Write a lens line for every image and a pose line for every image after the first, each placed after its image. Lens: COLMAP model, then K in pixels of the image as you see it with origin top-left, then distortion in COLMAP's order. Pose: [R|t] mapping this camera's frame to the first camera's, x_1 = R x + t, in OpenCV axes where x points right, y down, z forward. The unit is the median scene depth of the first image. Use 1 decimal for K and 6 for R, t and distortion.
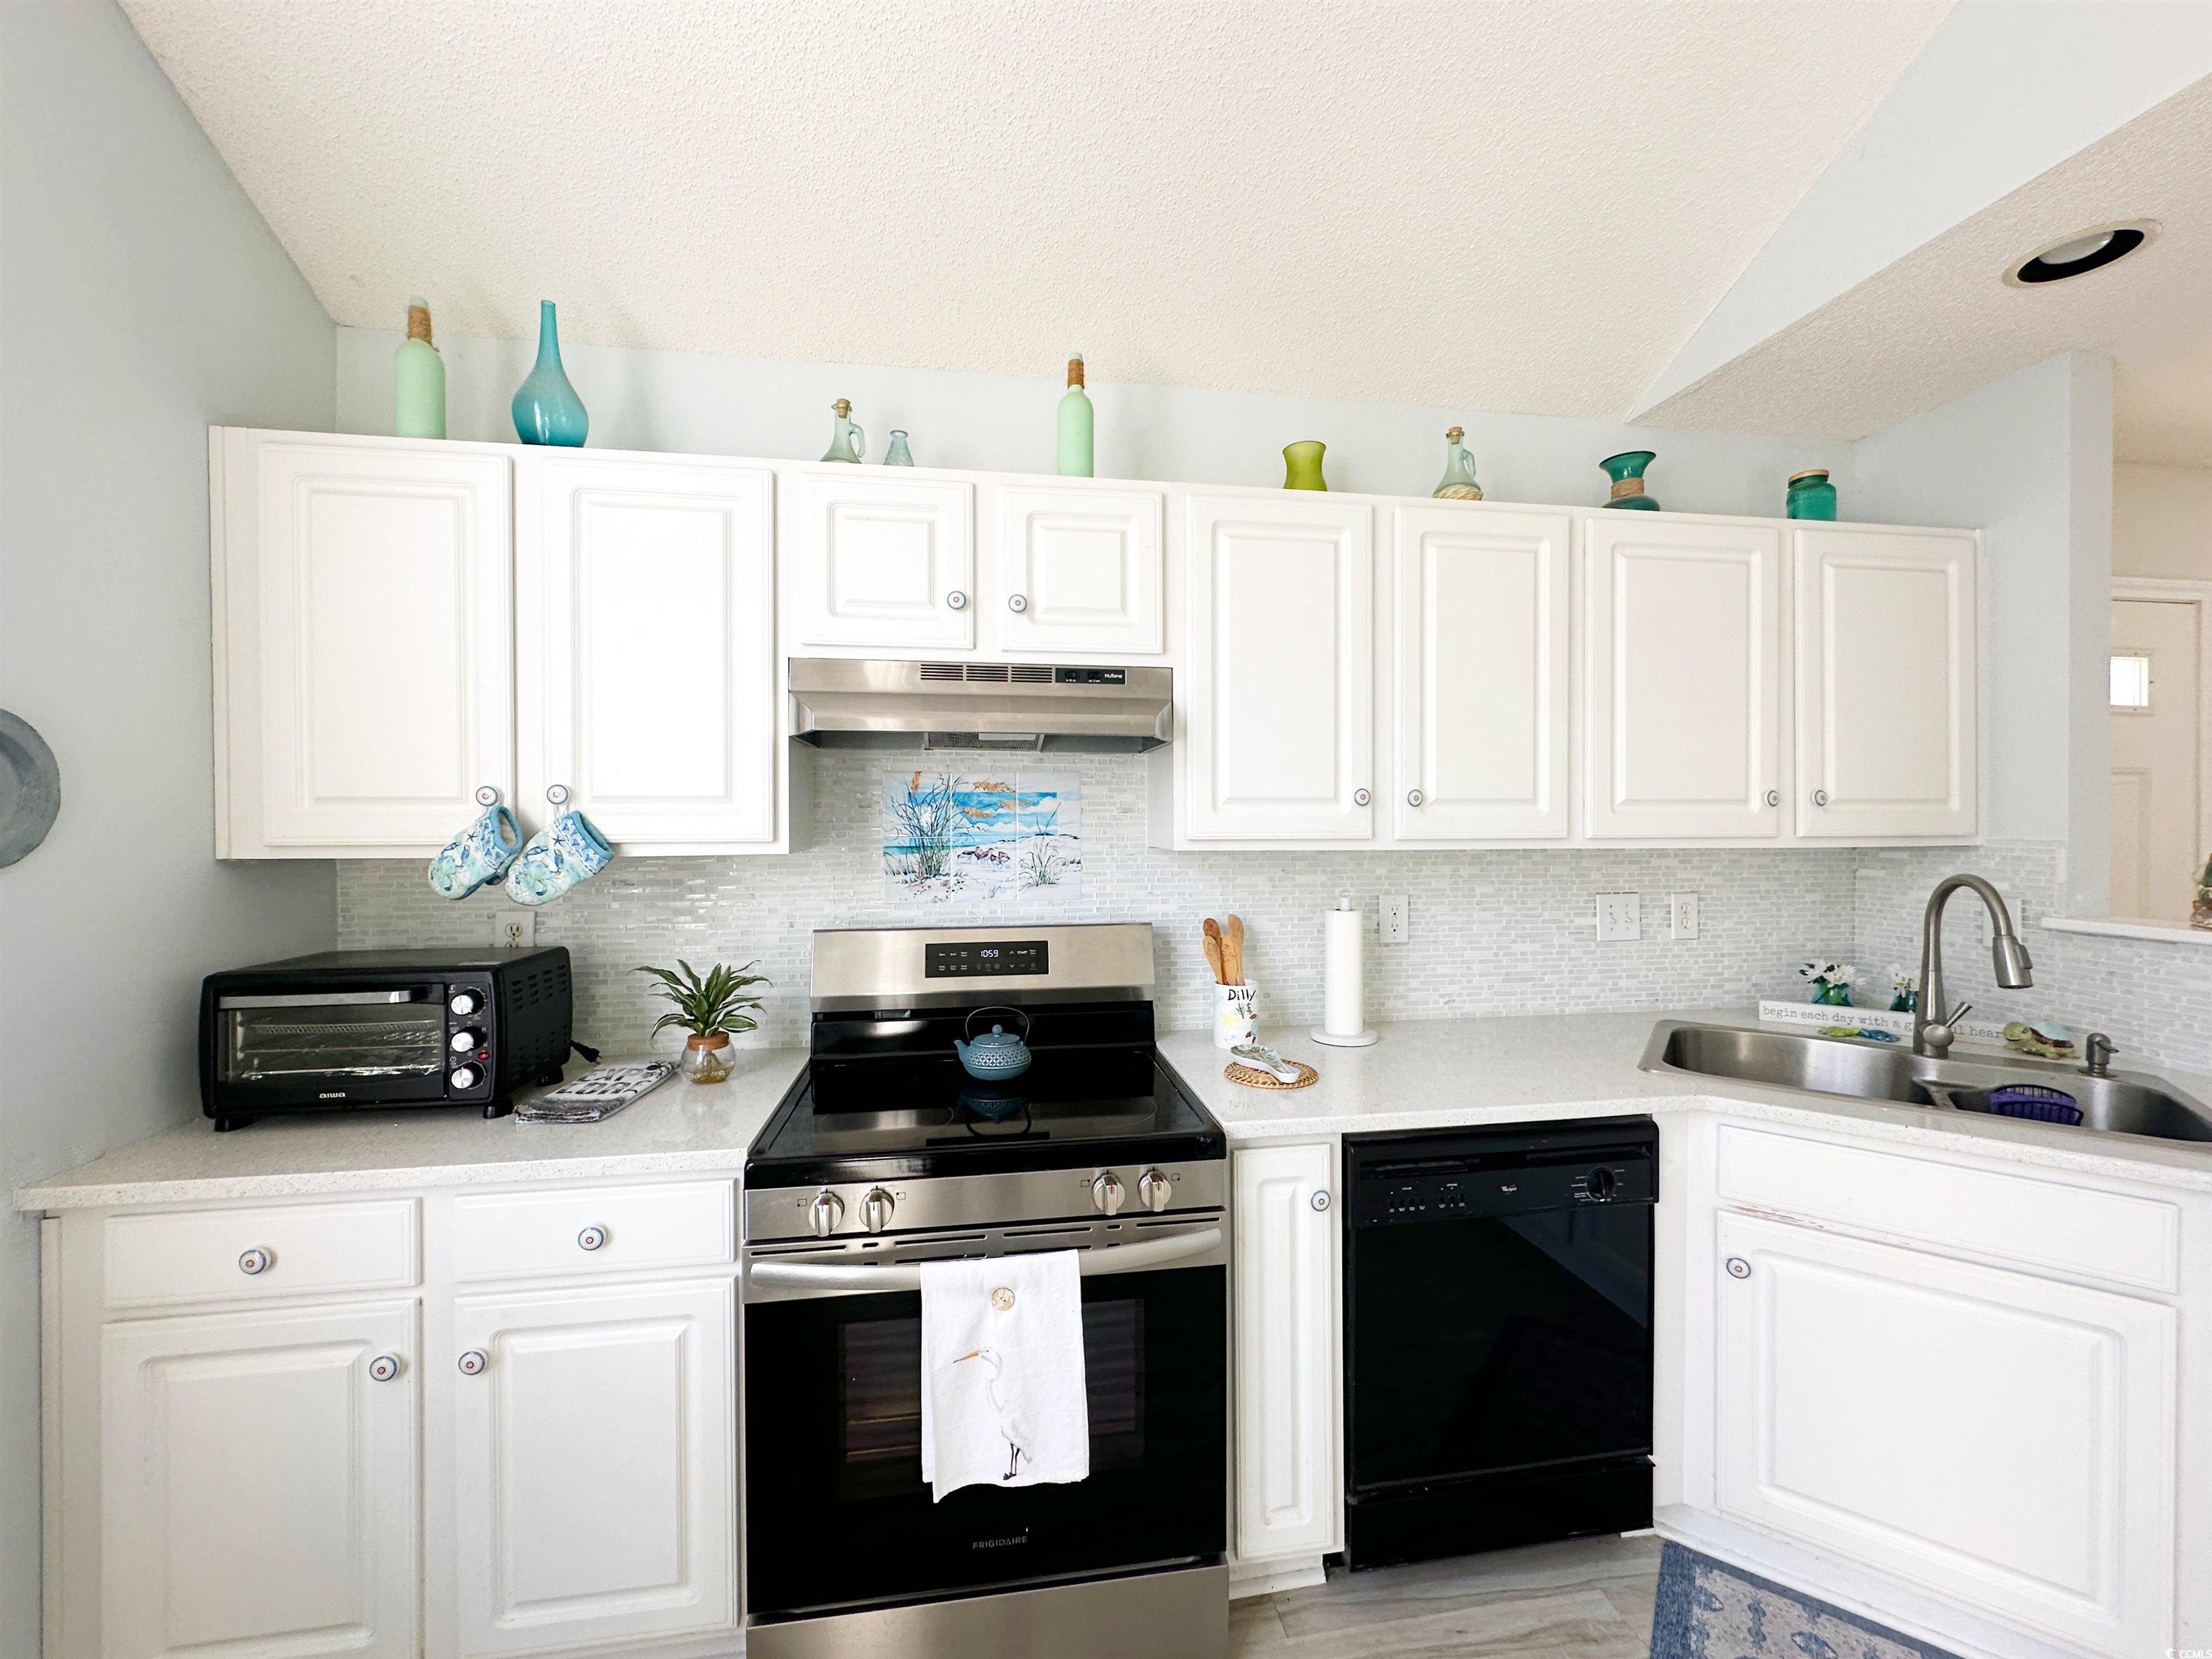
lens RADIAL K [[873.2, 0, 1109.7], [0, 873.2, 822.2], [0, 0, 1]] dist [-0.003093, 0.000725]
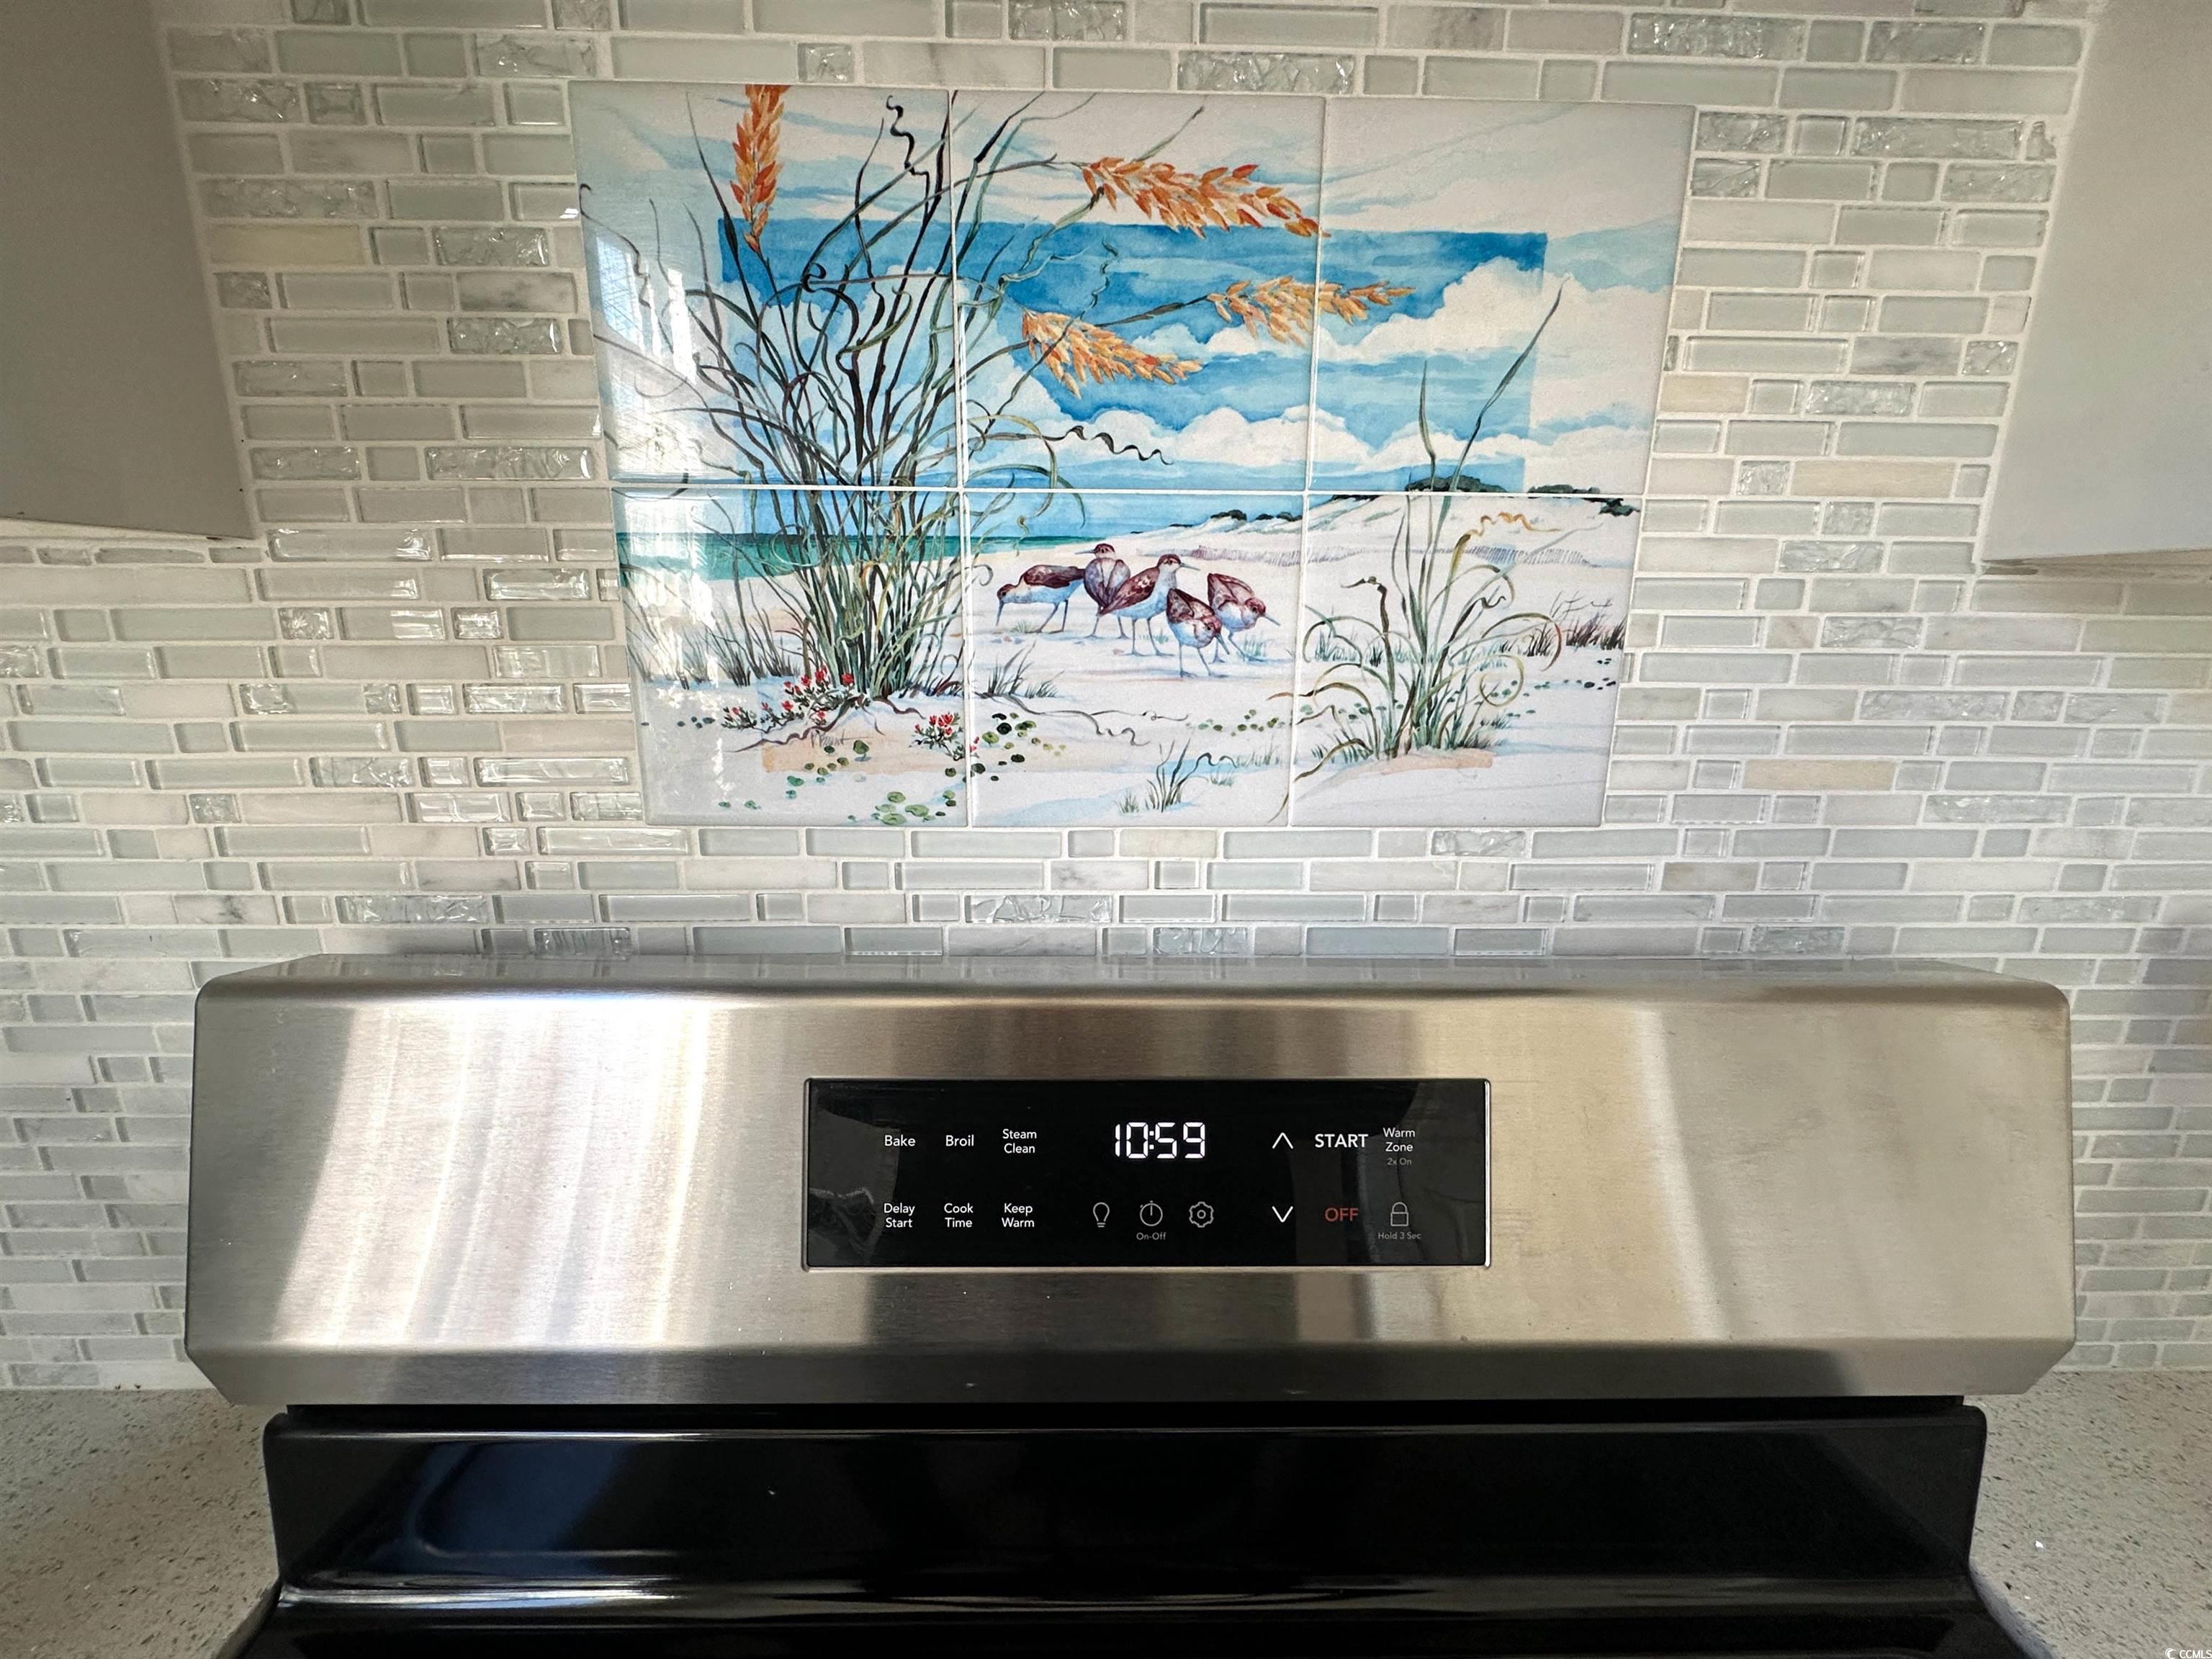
lens RADIAL K [[873.2, 0, 1107.7], [0, 873.2, 822.2], [0, 0, 1]] dist [-0.003093, 0.000725]
pose [[0.989182, 0.044250, -0.139862, -0.120342], [-0.013310, 0.976560, 0.214833, 0.046413], [0.146091, -0.210647, 0.966584, 0.801273]]
